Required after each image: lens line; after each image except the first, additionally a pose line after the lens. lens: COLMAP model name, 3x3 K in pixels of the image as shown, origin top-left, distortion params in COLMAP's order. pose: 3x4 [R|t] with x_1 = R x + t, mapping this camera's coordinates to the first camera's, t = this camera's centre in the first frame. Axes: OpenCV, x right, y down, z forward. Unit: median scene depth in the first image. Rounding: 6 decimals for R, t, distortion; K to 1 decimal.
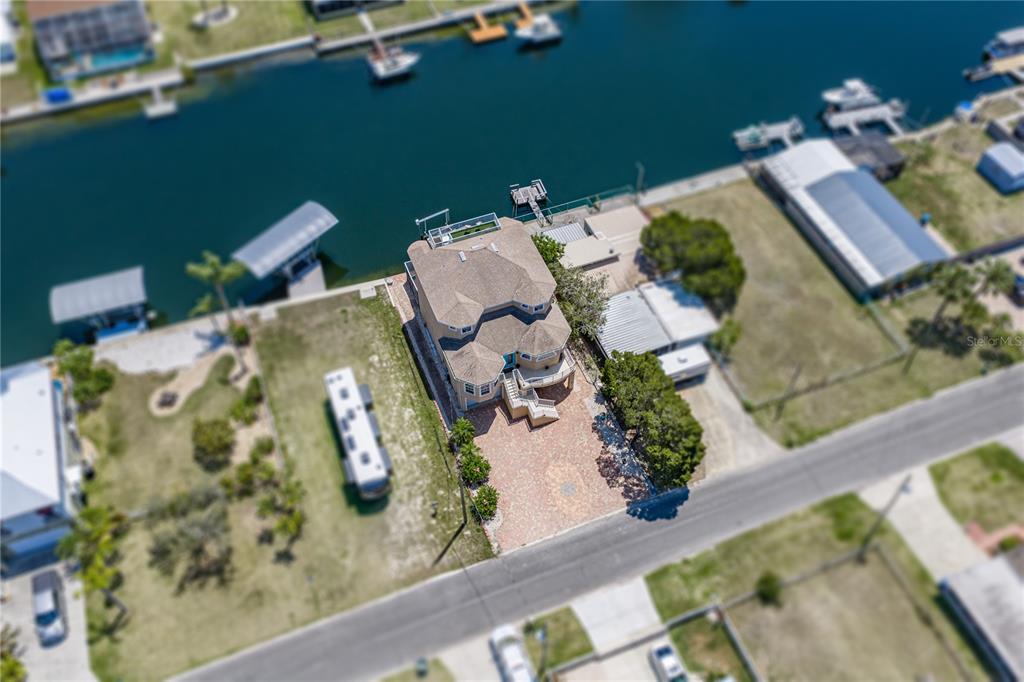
lens RADIAL K [[862.7, 0, 511.4], [0, 862.7, 340.5], [0, 0, 1]] dist [0.028870, -0.002409]
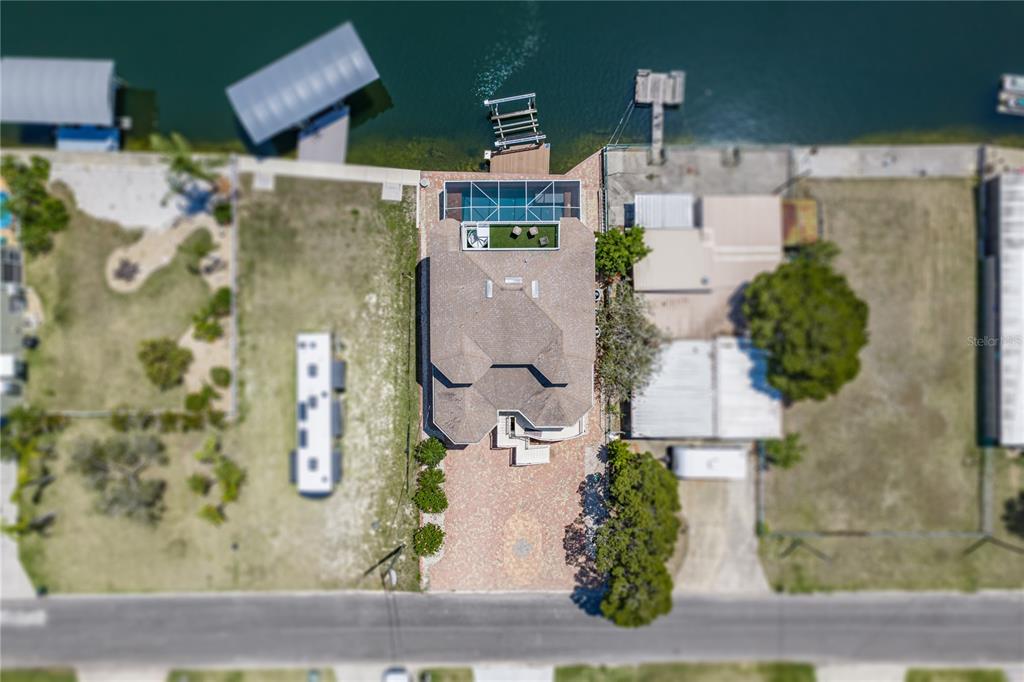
lens RADIAL K [[862.7, 0, 513.1], [0, 862.7, 341.3], [0, 0, 1]] dist [0.028870, -0.002409]
pose [[0.933430, 0.358761, 0.000430, -0.021234], [-0.281698, 0.732184, 0.620123, -0.527881], [0.222161, -0.578962, 0.784504, 0.392328]]
